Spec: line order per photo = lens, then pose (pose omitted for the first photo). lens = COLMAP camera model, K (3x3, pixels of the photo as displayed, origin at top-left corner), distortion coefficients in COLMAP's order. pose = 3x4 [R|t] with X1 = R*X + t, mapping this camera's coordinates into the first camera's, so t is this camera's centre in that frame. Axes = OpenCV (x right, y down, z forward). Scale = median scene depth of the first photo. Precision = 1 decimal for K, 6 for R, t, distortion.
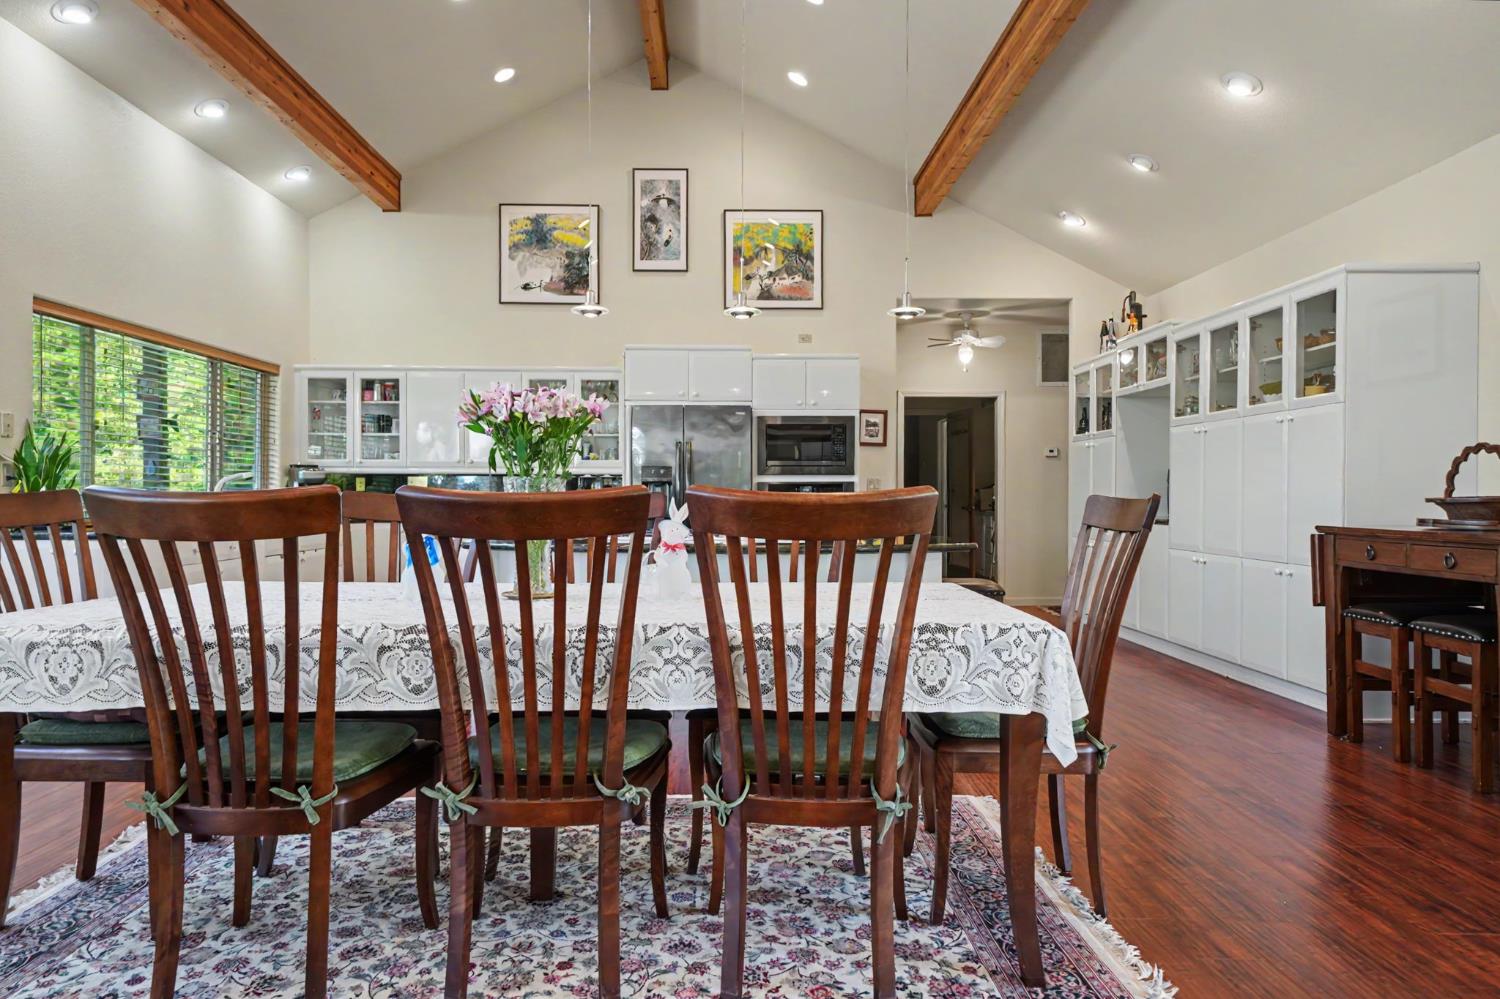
lens RADIAL K [[995.6, 0, 750.0], [0, 995.6, 499.5], [0, 0, 1]] dist [0.000835, -0.000444]
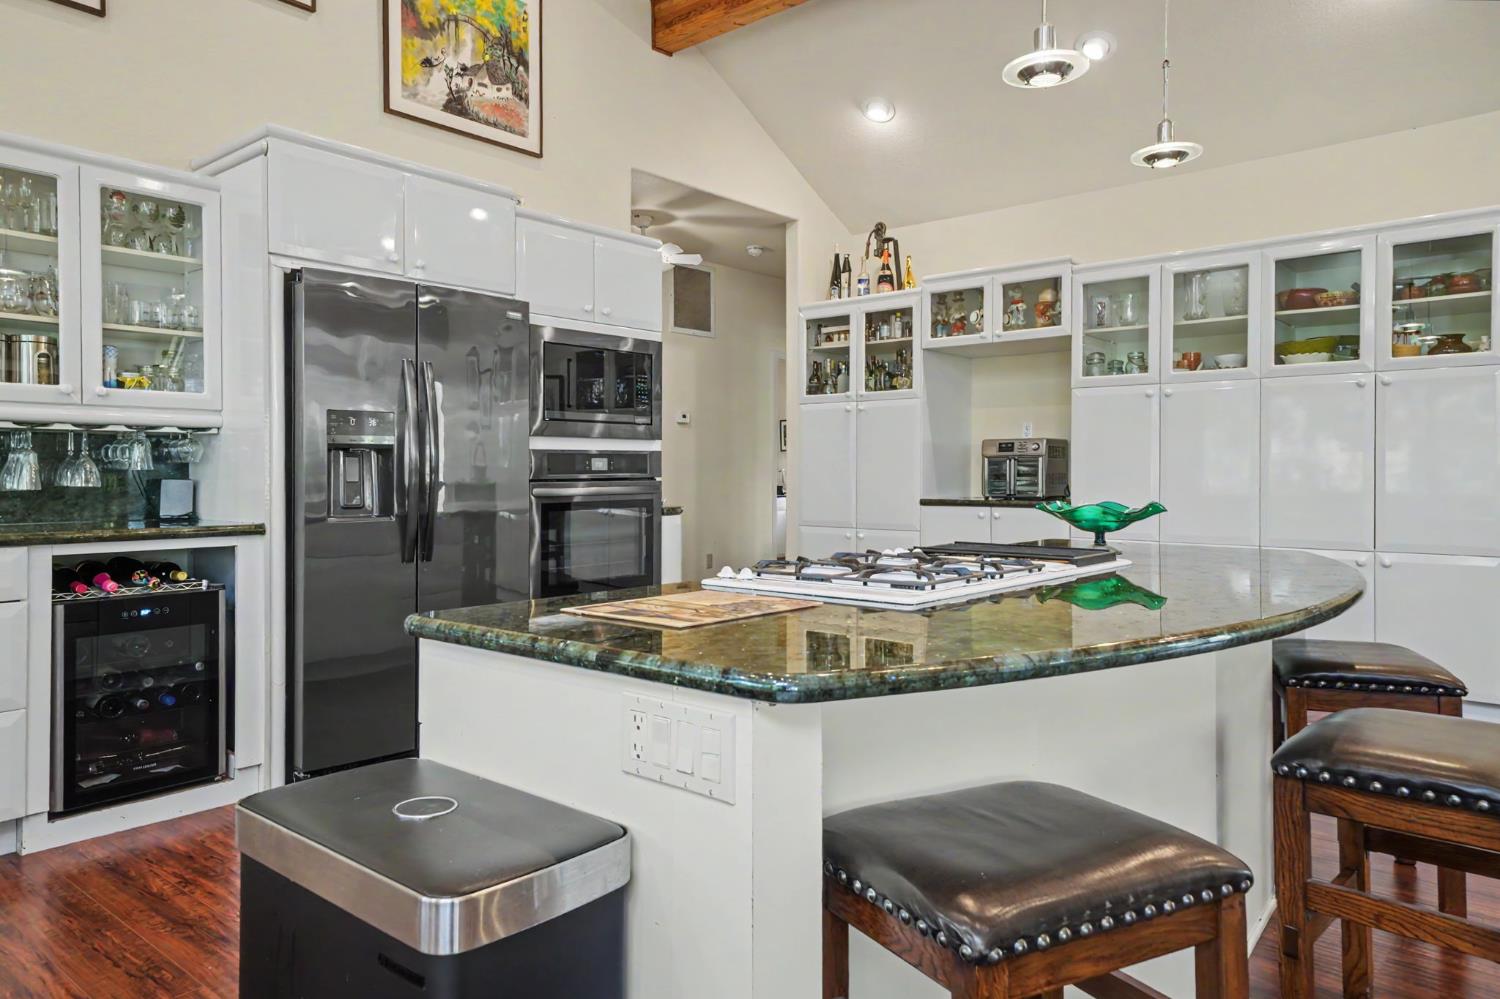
lens RADIAL K [[989.3, 0, 746.1], [0, 989.3, 479.9], [0, 0, 1]] dist [0.021073, -0.000070]
pose [[0.664889, -0.008821, 0.746891, -0.286697], [0.005183, 0.999961, 0.007195, -0.004001], [-0.746925, -0.000913, 0.664908, 0.520419]]
